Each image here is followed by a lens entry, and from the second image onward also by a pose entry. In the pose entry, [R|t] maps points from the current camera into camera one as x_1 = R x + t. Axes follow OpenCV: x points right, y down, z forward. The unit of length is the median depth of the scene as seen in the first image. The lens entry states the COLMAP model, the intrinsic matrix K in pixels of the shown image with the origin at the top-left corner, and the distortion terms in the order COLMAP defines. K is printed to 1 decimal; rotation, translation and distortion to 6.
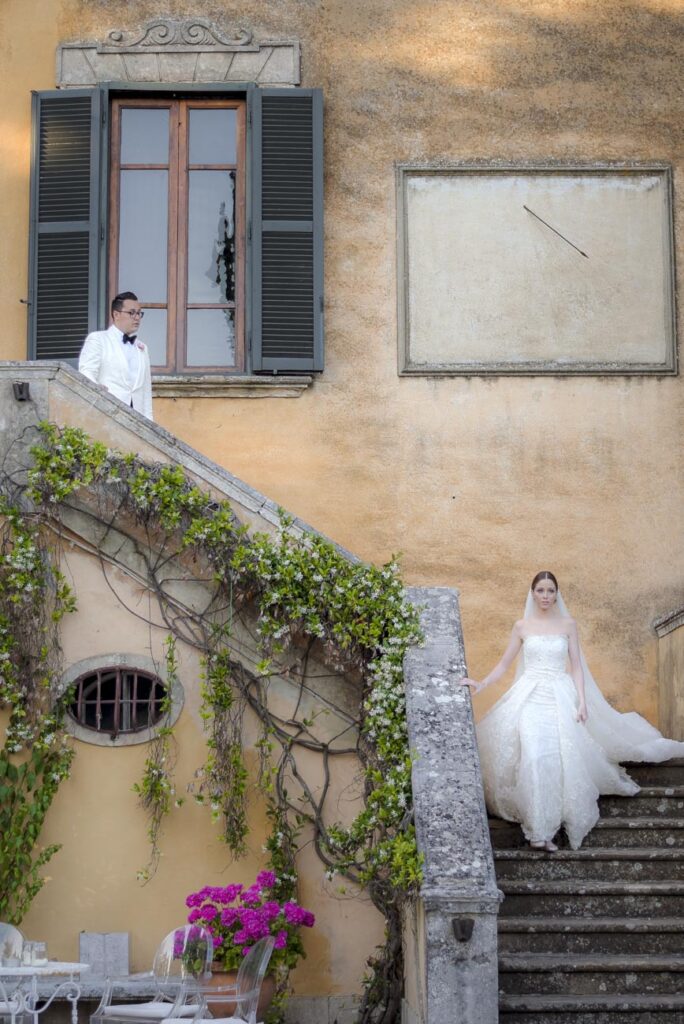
lens RADIAL K [[2250.0, 0, 342.0], [0, 2250.0, 512.0], [0, 0, 1]] dist [-0.111724, 0.128911]
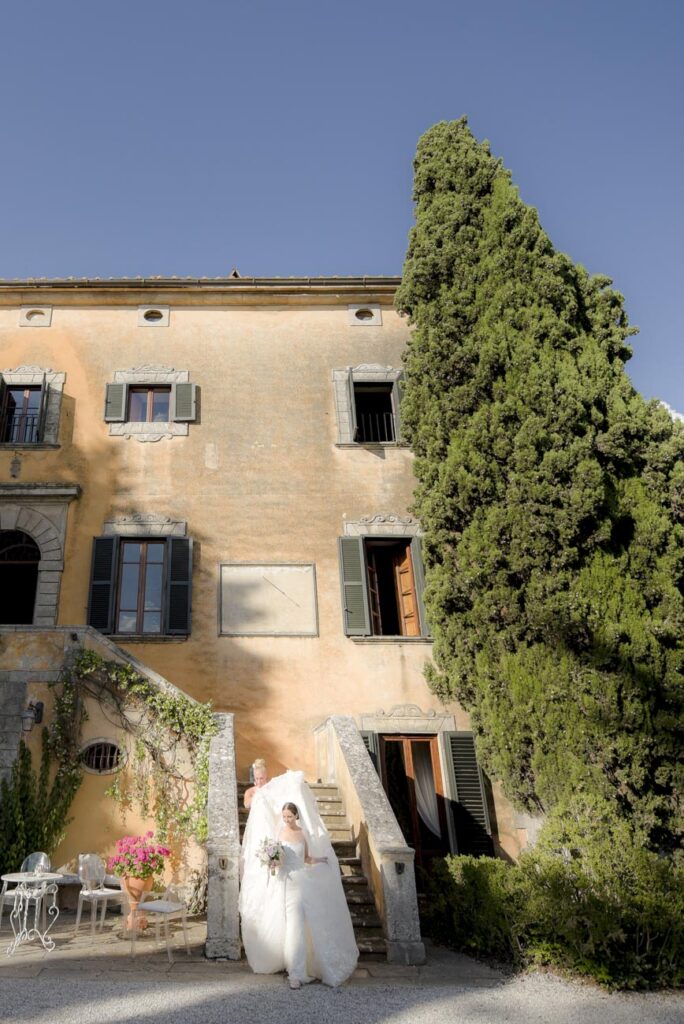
lens RADIAL K [[657.0, 0, 199.0], [0, 657.0, 534.7], [0, 0, 1]] dist [-0.005375, -0.003420]
pose [[0.998890, 0.002342, -0.047050, 0.040141], [-0.013615, 0.970496, -0.240733, 0.014165], [0.045098, 0.241106, 0.969450, 0.177450]]
